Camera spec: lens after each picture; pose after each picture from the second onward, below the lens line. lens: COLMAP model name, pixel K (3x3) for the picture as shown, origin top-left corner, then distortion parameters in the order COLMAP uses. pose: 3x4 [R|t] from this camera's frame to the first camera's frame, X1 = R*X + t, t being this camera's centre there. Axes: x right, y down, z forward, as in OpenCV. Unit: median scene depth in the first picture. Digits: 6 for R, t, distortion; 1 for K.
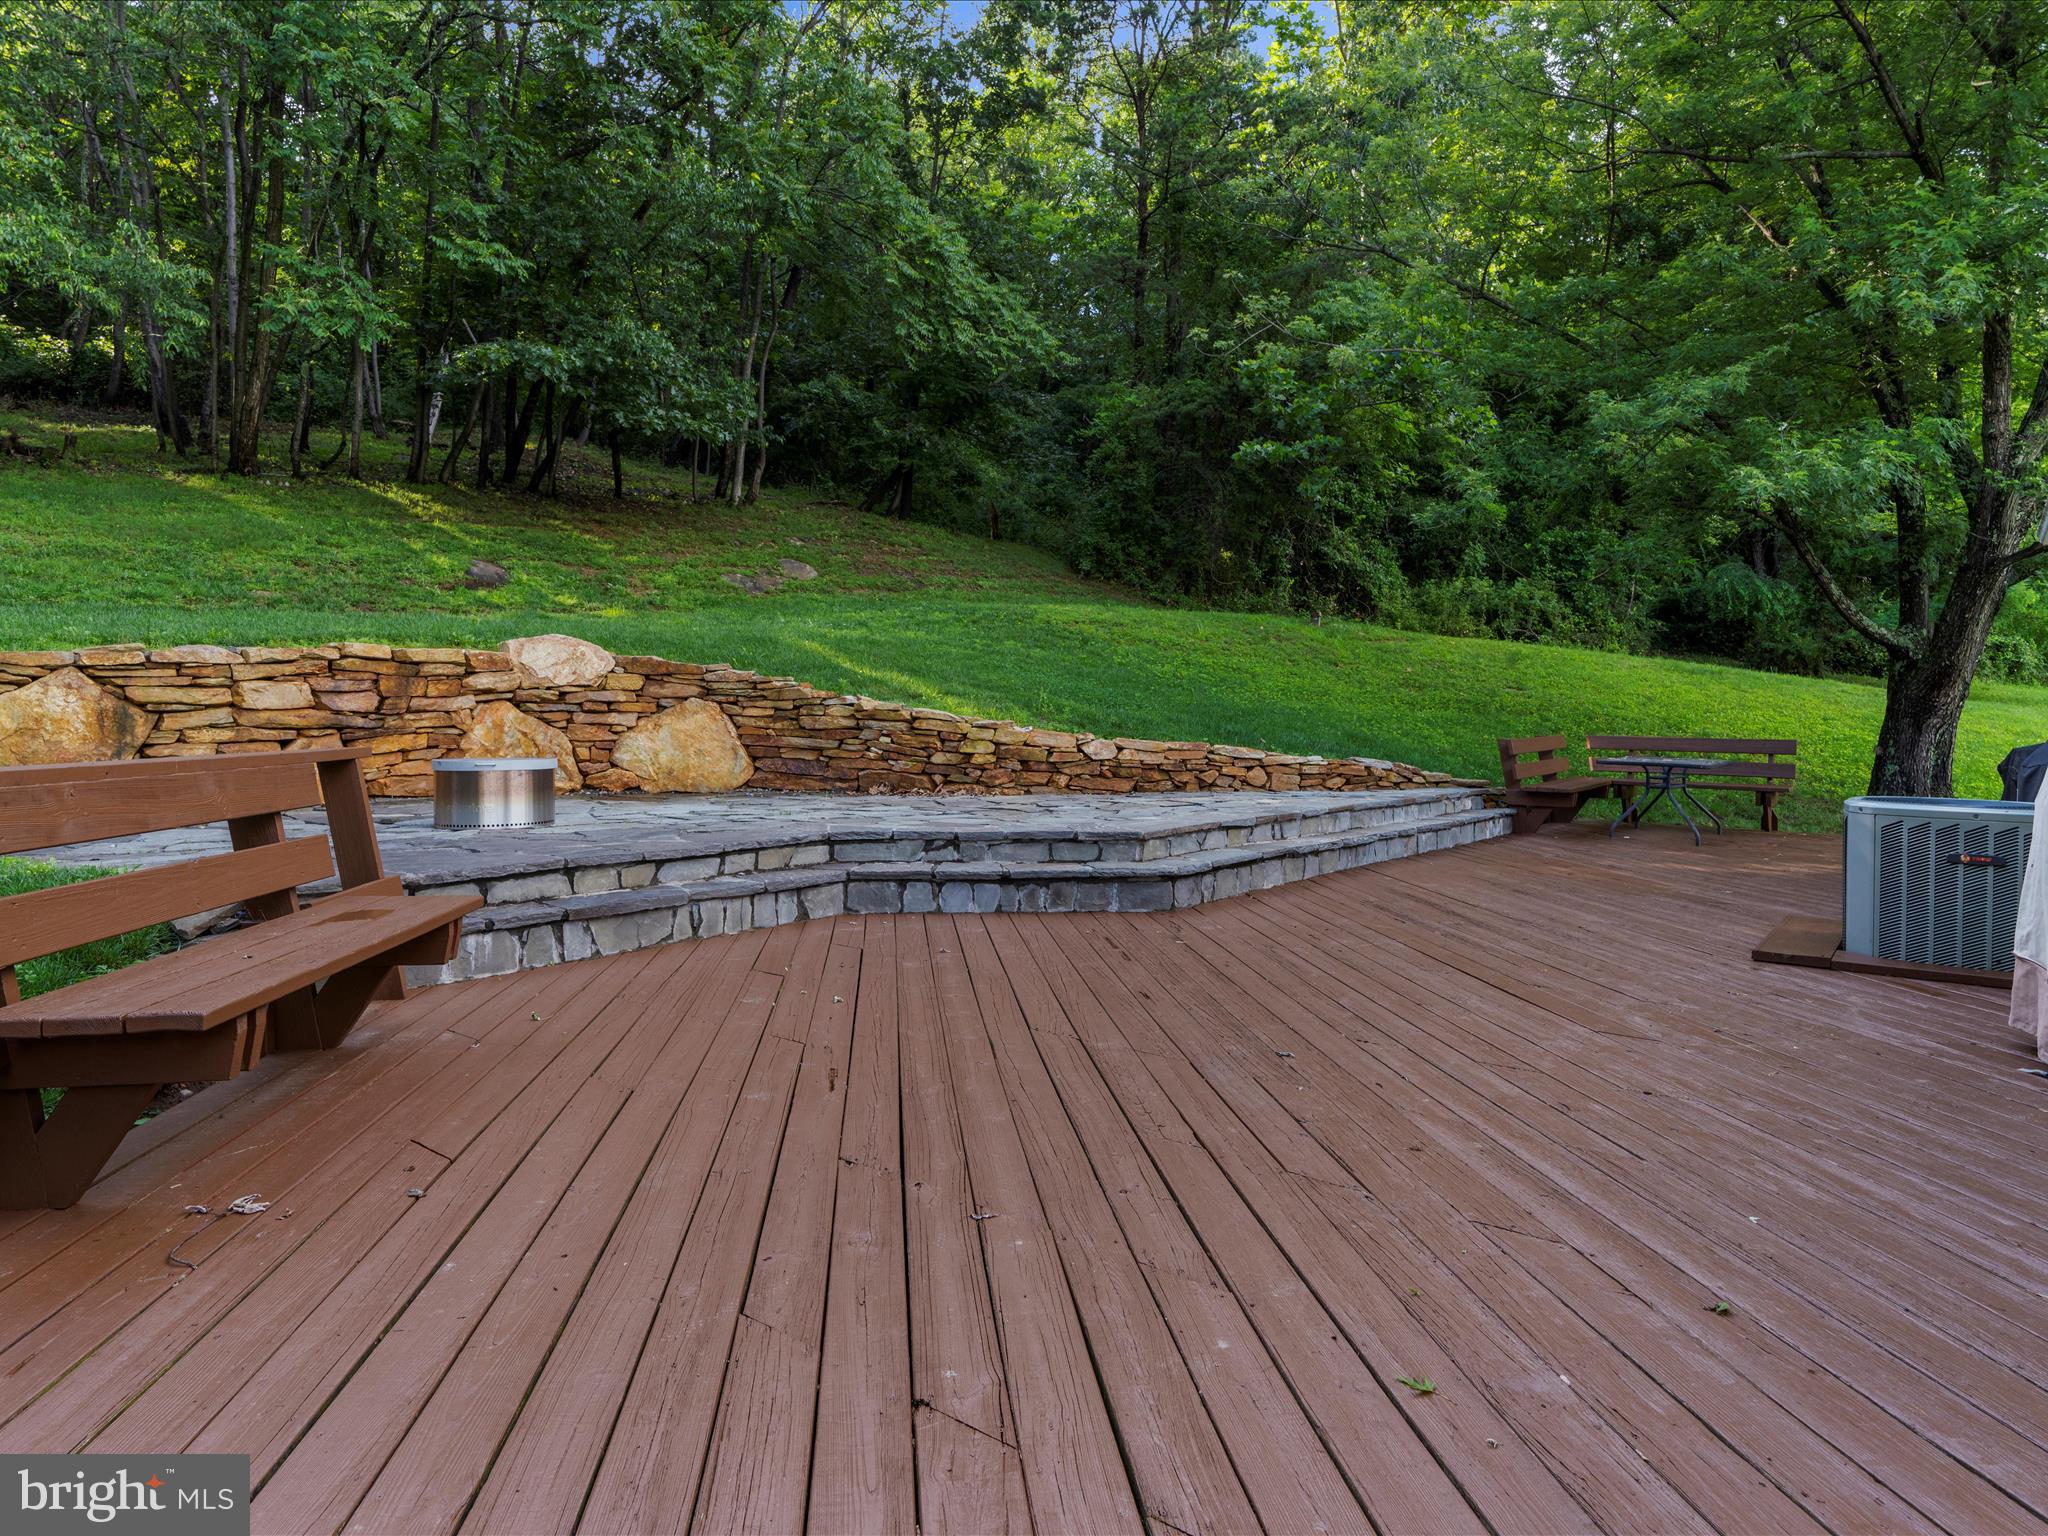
lens RADIAL K [[1217.2, 0, 1023.8], [0, 1217.2, 763.2], [0, 0, 1]] dist [-0.007890, -0.001241]
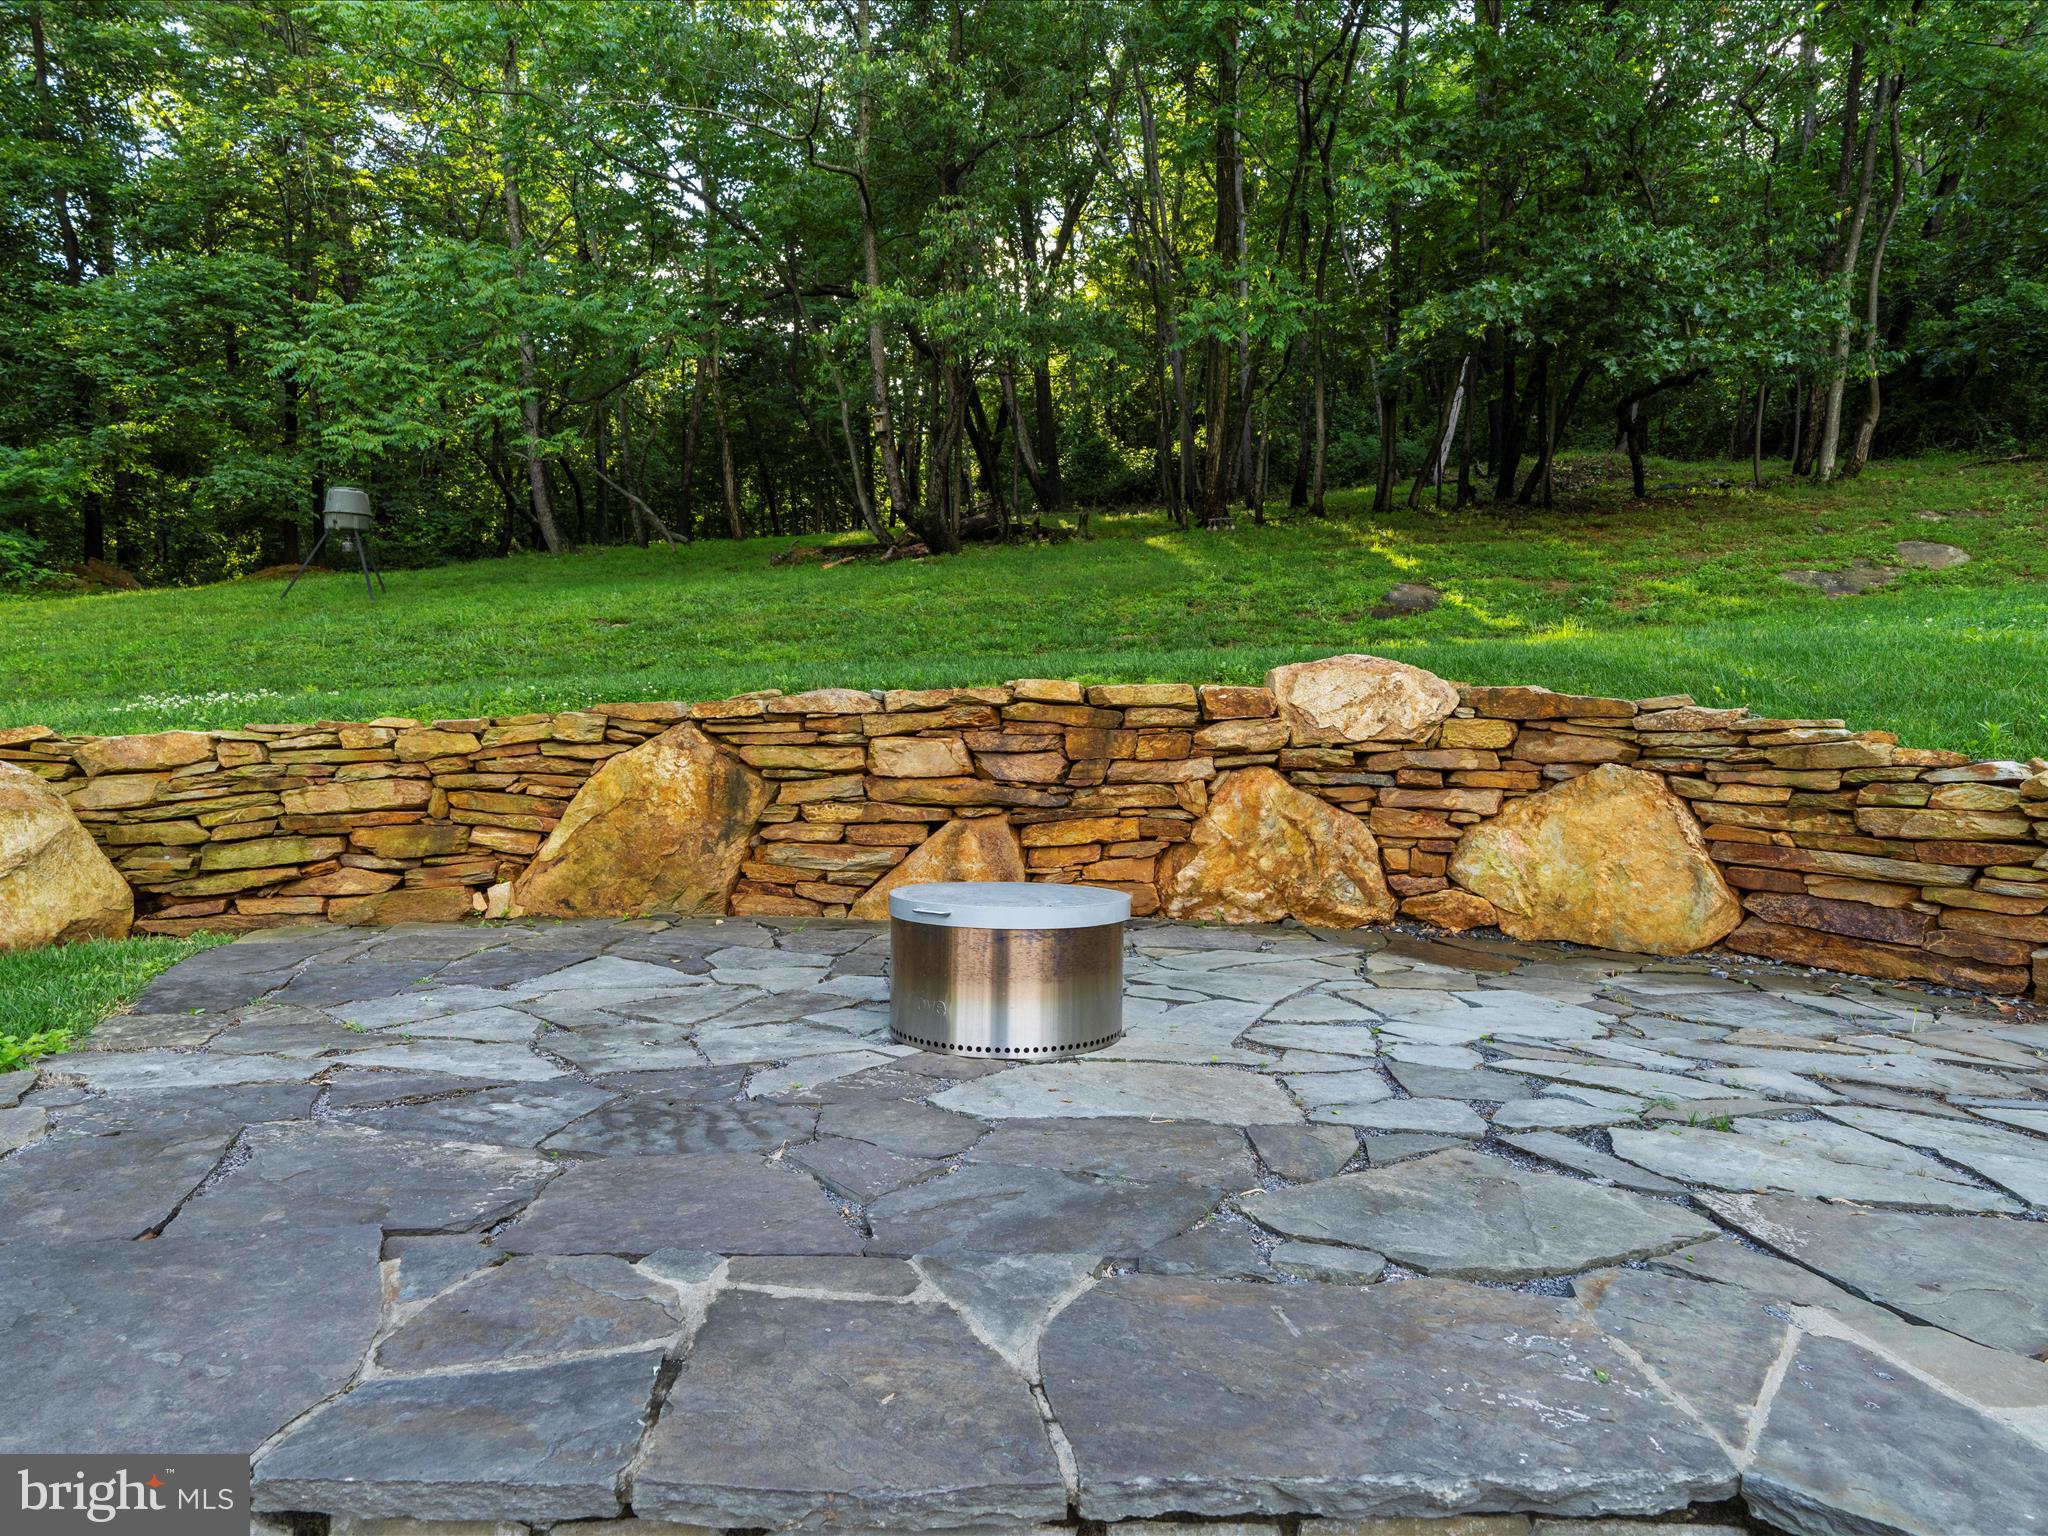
lens RADIAL K [[1132.5, 0, 1023.3], [0, 1132.5, 762.6], [0, 0, 1]] dist [-0.003381, 0.002400]
pose [[0.636842, 0.007036, -0.770962, -0.064931], [-0.043281, 0.998708, -0.026637, -0.032901], [0.769779, 0.050332, 0.636324, 0.541449]]
